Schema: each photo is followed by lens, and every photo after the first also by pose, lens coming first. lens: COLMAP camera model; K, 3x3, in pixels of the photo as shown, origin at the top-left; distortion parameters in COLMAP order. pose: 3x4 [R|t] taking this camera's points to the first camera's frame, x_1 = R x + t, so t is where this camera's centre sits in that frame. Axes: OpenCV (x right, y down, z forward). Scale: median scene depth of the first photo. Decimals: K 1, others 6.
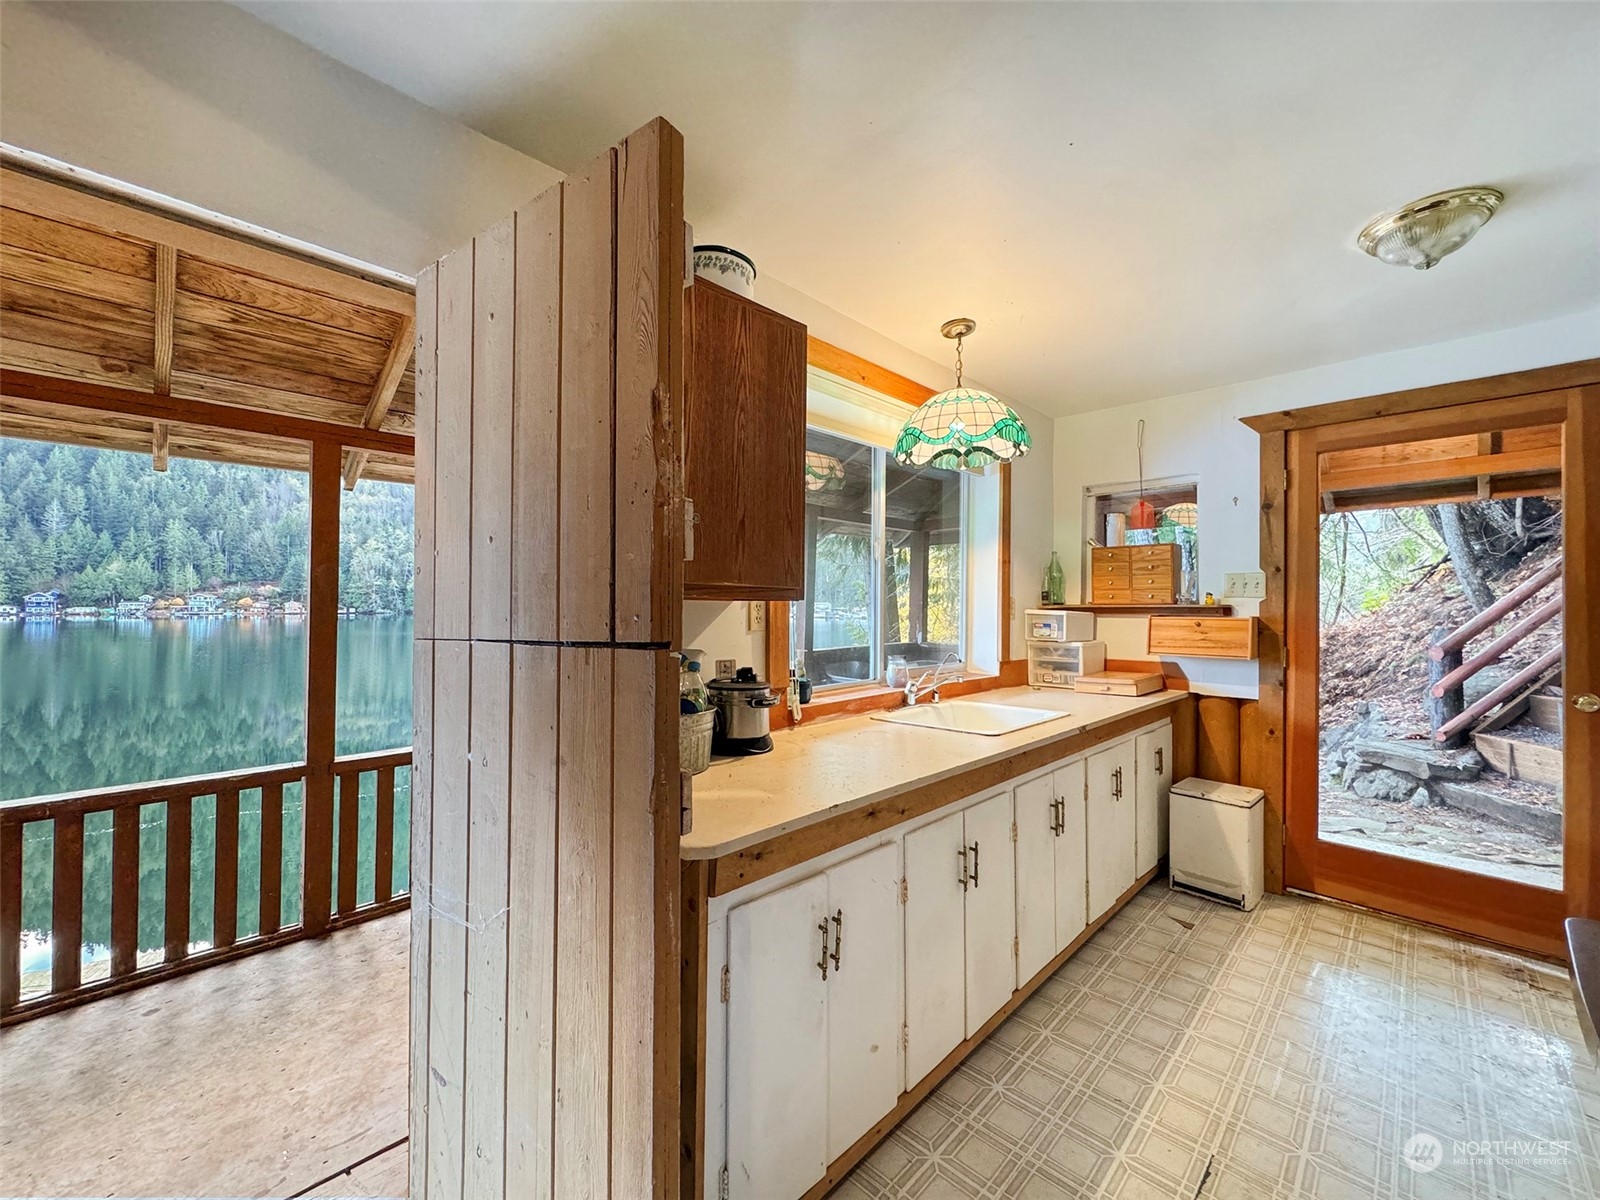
lens RADIAL K [[634.1, 0, 800.0], [0, 634.1, 600.0], [0, 0, 1]] dist [-0.000193, 0.000016]
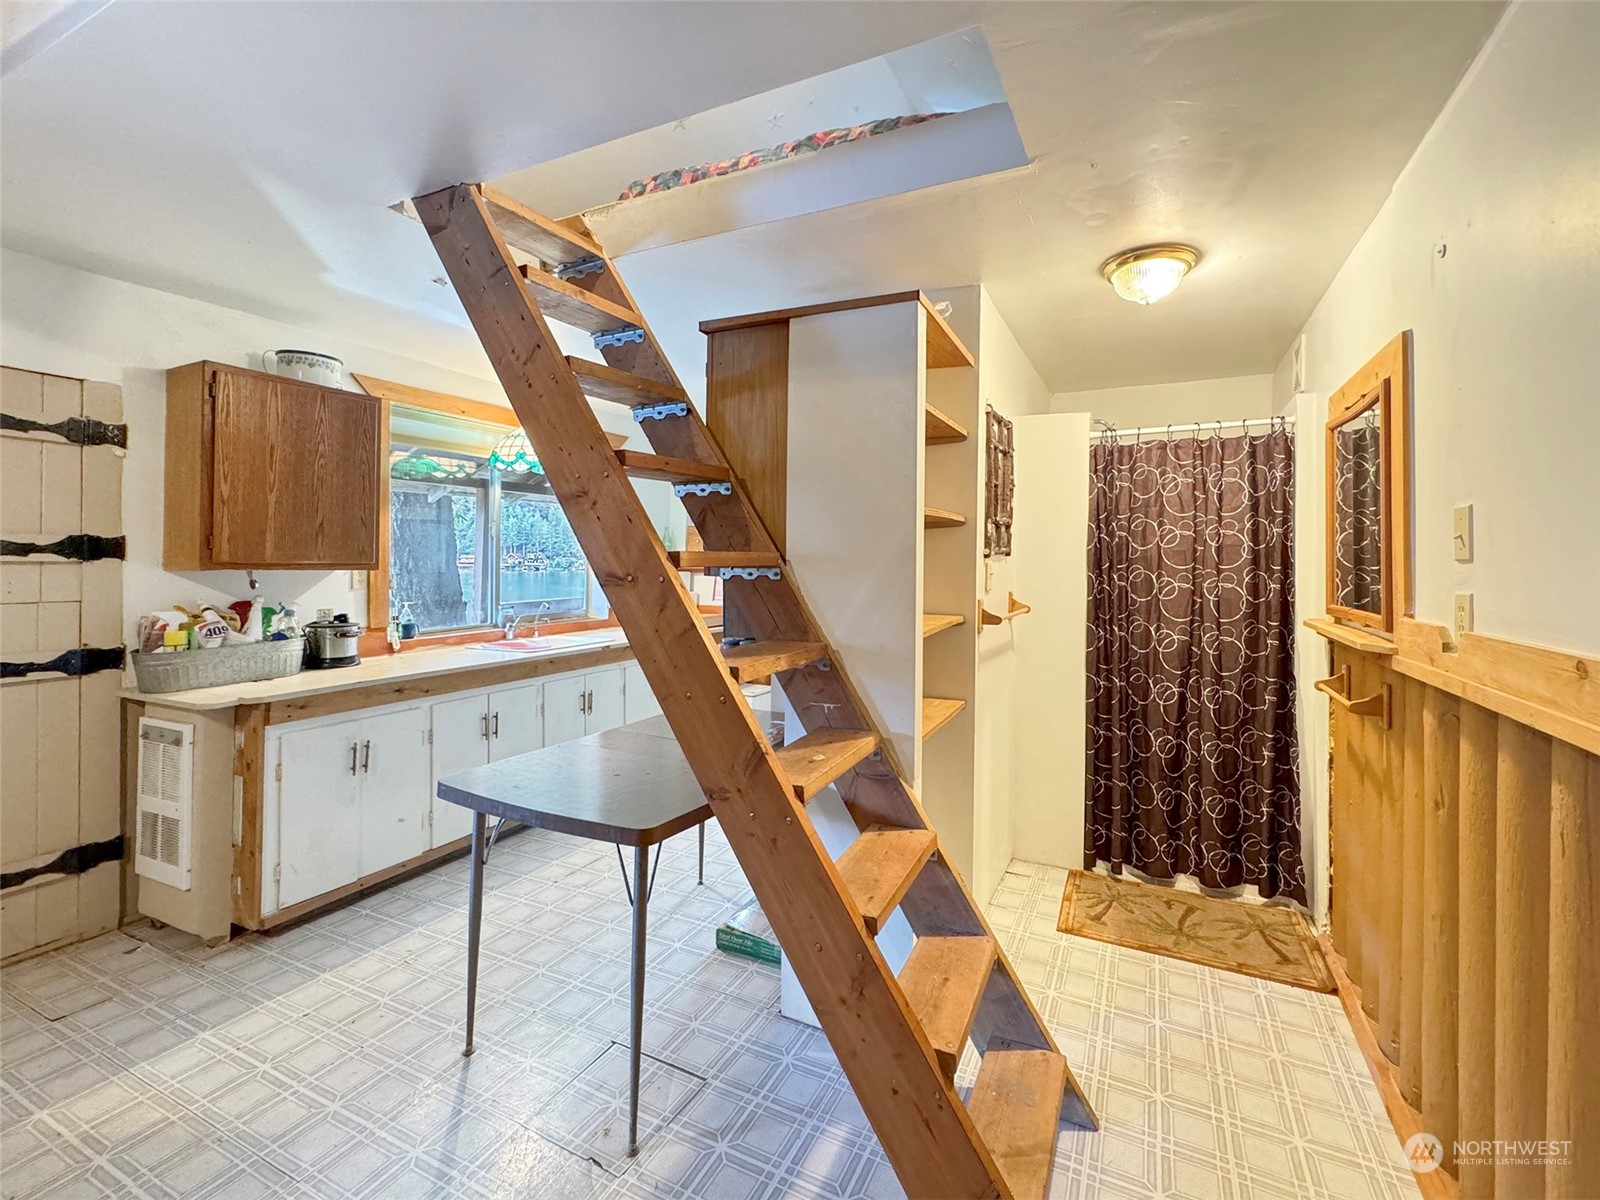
lens RADIAL K [[678.8, 0, 850.6], [0, 678.8, 558.5], [0, 0, 1]] dist [0.000117, -0.000001]
pose [[0.936387, 0.003109, 0.350955, 0.329871], [-0.007212, 0.999920, 0.010385, -0.035392], [-0.350895, -0.012255, 0.936335, -0.649290]]
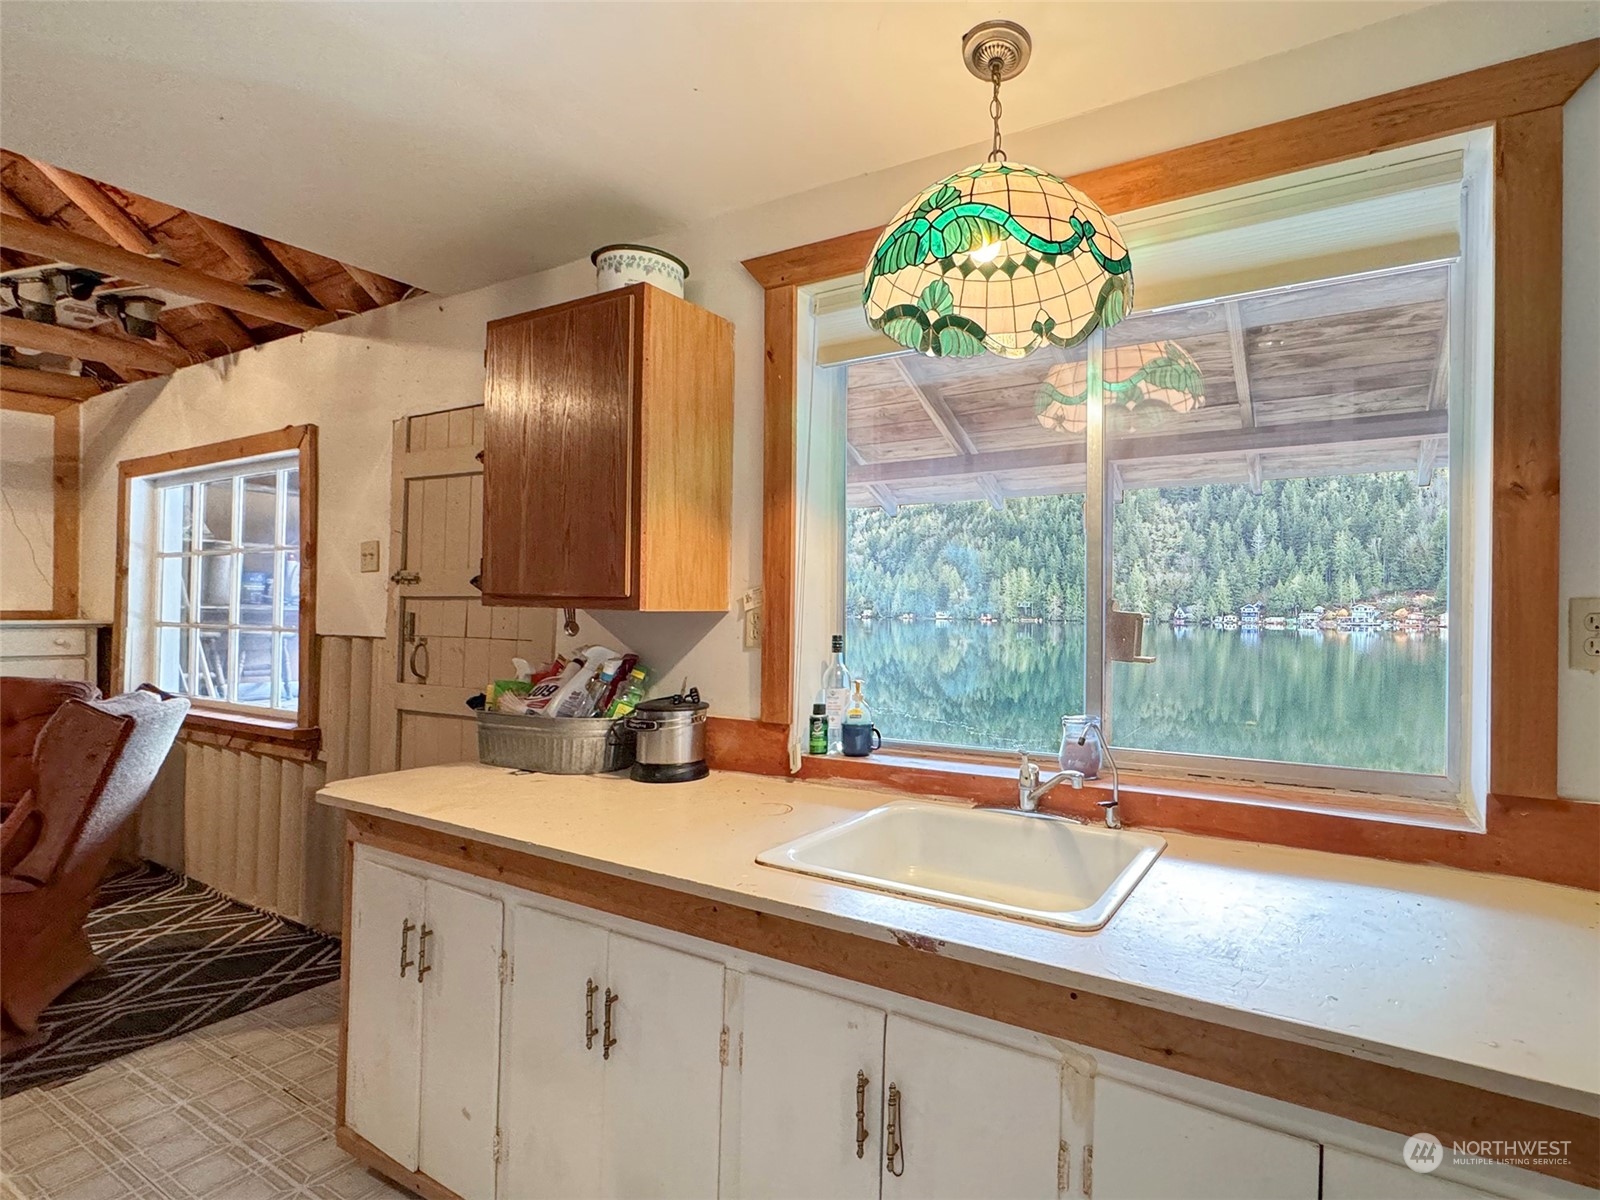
lens RADIAL K [[709.9, 0, 818.7], [0, 709.9, 609.8], [0, 0, 1]] dist [-0.002063, 0.000229]
pose [[0.286968, -0.002990, -0.957935, 0.616503], [0.001228, 0.999995, -0.002754, 0.001614], [0.957939, -0.000386, 0.286971, 0.604561]]
